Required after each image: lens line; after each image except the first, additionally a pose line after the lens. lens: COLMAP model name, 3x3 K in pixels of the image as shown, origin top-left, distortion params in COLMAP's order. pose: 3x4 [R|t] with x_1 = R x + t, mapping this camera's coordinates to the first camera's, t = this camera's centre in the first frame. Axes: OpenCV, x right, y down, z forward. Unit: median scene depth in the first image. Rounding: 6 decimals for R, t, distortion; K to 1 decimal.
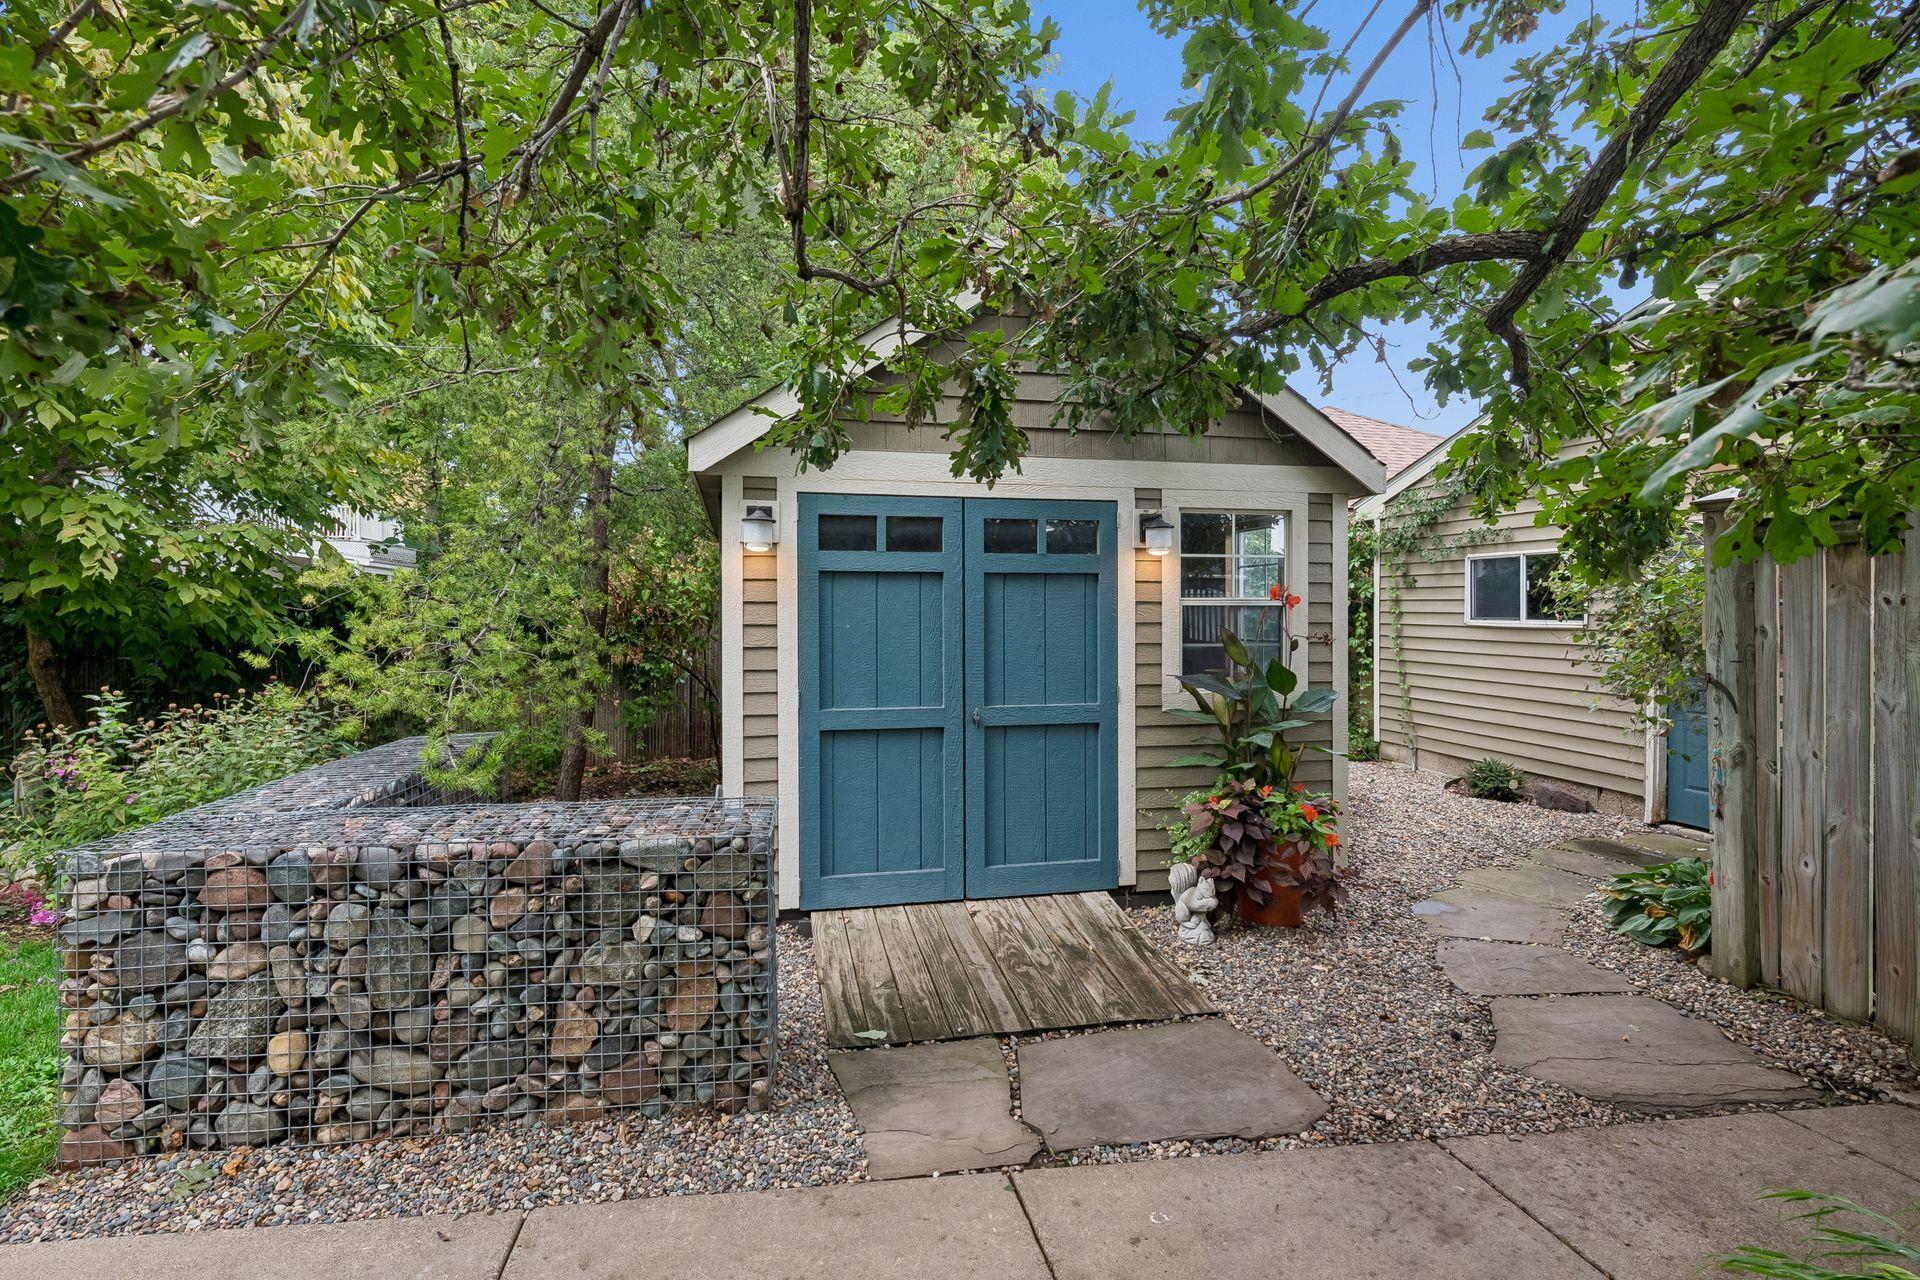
lens RADIAL K [[926.9, 0, 966.2], [0, 926.9, 629.9], [0, 0, 1]] dist [0.004998, -0.000196]
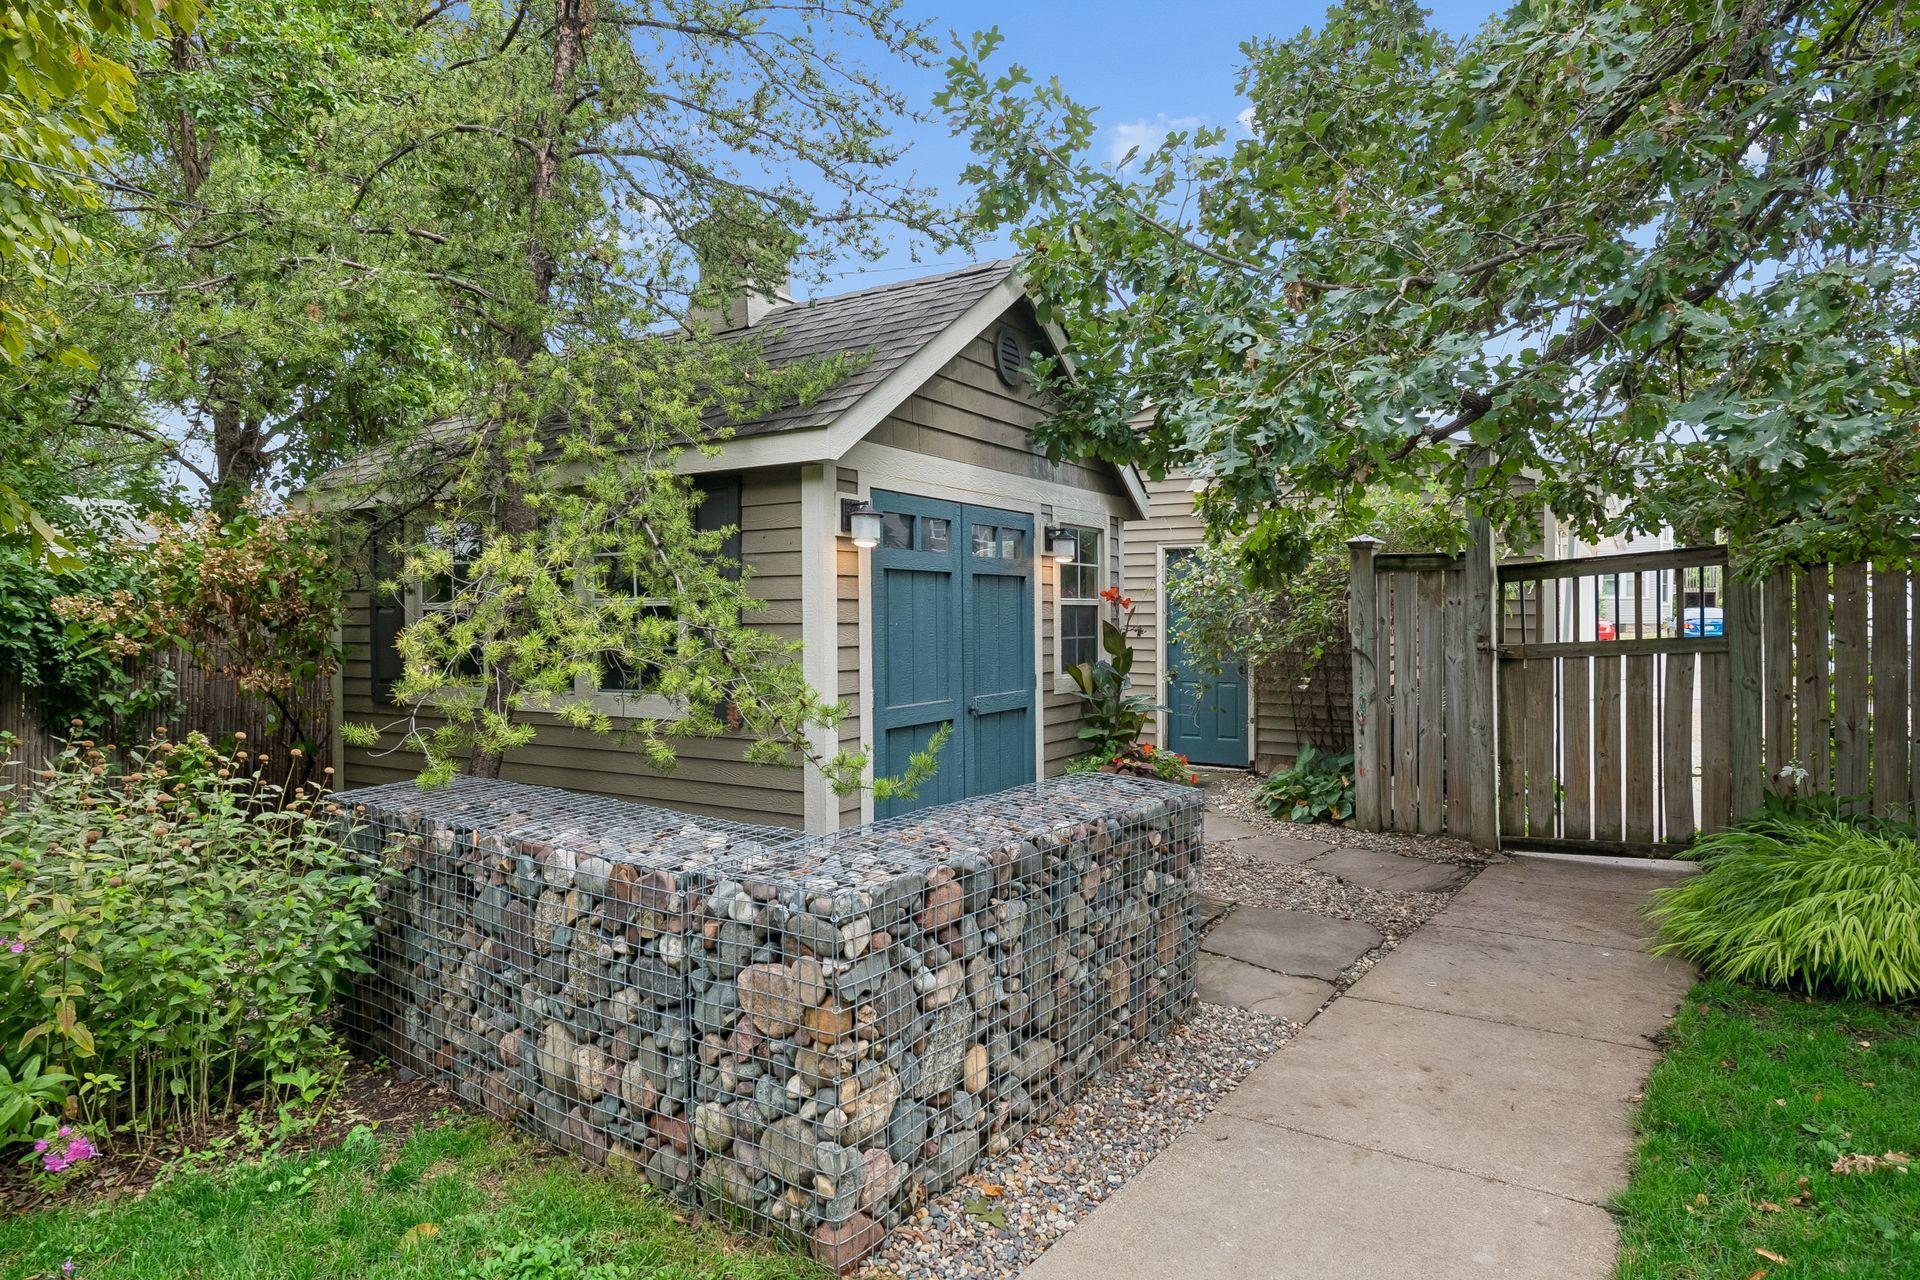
lens RADIAL K [[1040.4, 0, 956.0], [0, 1040.4, 629.6], [0, 0, 1]] dist [0.006101, 0.000600]
pose [[0.718485, -0.012402, 0.695432, -1.420374], [0.017182, 0.999852, 0.000080, 0.005209], [-0.695331, 0.011892, 0.718592, 0.235865]]
